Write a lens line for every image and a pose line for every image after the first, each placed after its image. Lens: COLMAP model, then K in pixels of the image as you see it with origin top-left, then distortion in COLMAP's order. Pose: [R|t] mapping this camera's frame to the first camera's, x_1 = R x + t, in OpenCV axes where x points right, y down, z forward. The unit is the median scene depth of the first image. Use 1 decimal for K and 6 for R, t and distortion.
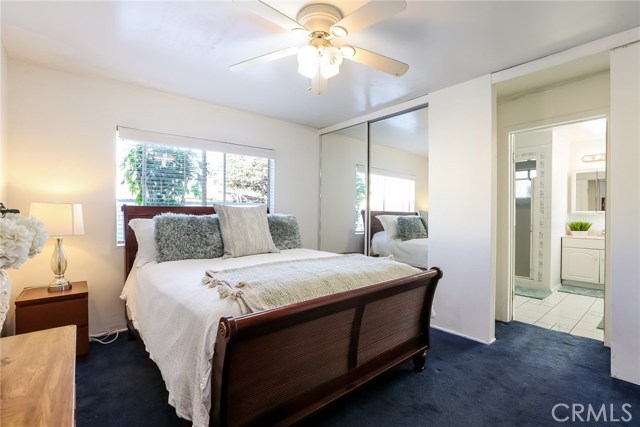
lens RADIAL K [[294.1, 0, 319.0], [0, 294.1, 215.4], [0, 0, 1]] dist [-0.004806, 0.000064]
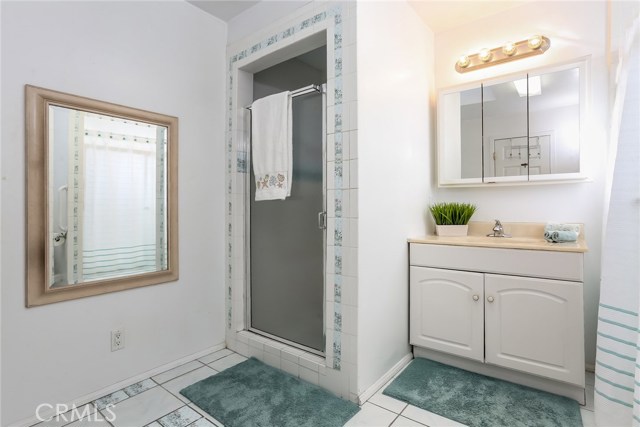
lens RADIAL K [[328.8, 0, 320.9], [0, 328.8, 210.3], [0, 0, 1]] dist [-0.002561, -0.000189]
pose [[0.981235, -0.011605, 0.192465, 0.617487], [0.013833, 0.999852, -0.010237, 0.034095], [-0.192318, 0.012707, 0.981250, 0.572632]]
